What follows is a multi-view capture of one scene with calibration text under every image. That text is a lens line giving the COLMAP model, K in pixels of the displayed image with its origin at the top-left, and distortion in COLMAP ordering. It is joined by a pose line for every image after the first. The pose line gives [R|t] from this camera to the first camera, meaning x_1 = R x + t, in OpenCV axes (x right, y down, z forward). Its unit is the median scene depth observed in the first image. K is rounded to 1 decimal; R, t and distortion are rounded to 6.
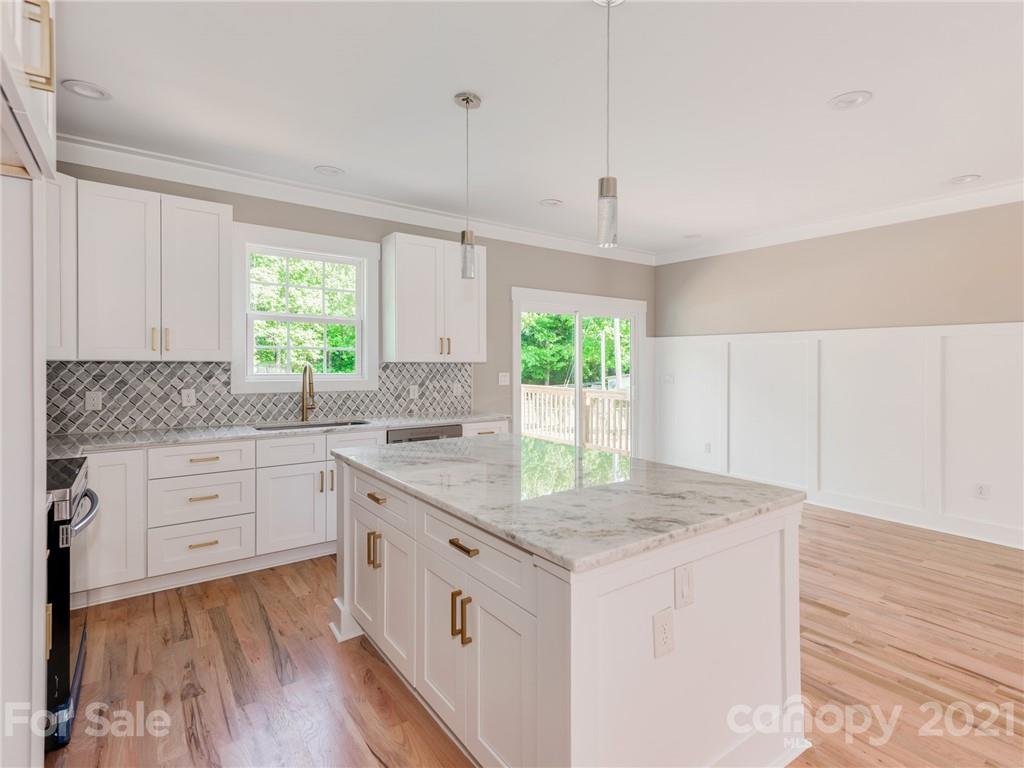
lens RADIAL K [[497.1, 0, 513.0], [0, 497.1, 382.1], [0, 0, 1]] dist [0.020240, -0.002854]
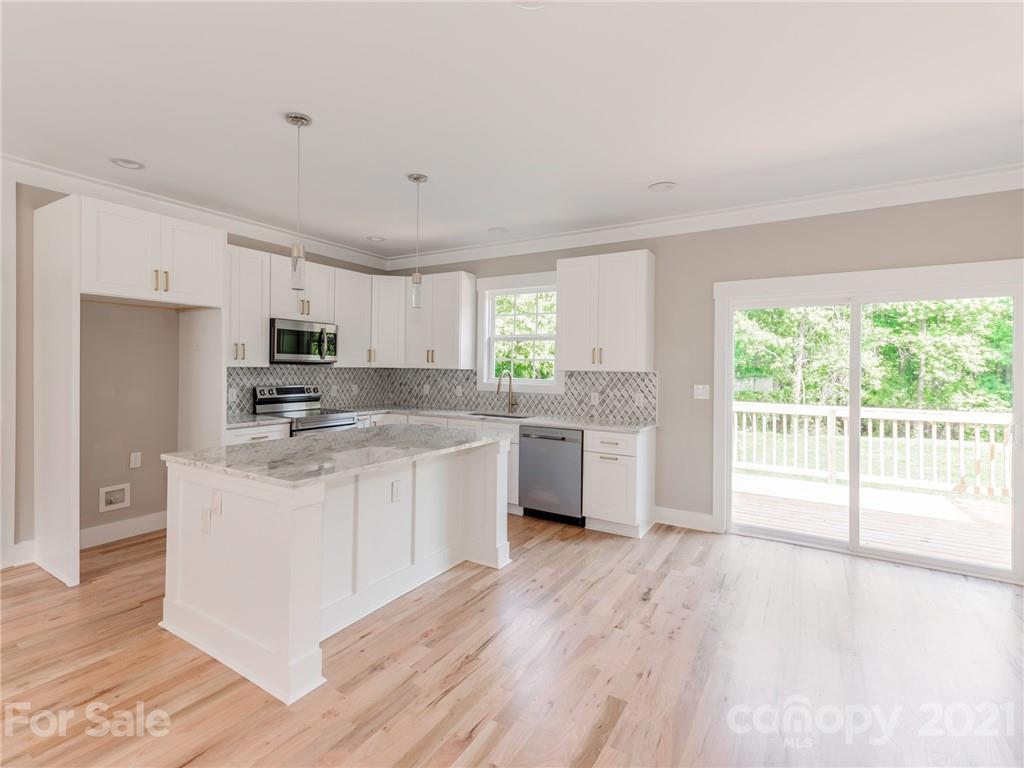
lens RADIAL K [[497.1, 0, 497.3], [0, 497.1, 373.3], [0, 0, 1]] dist [0.020240, -0.002854]
pose [[0.380083, 0.012003, -0.924874, 0.733732], [-0.049562, 0.998744, -0.007407, -0.016854], [0.923624, 0.048653, 0.380200, 0.392788]]
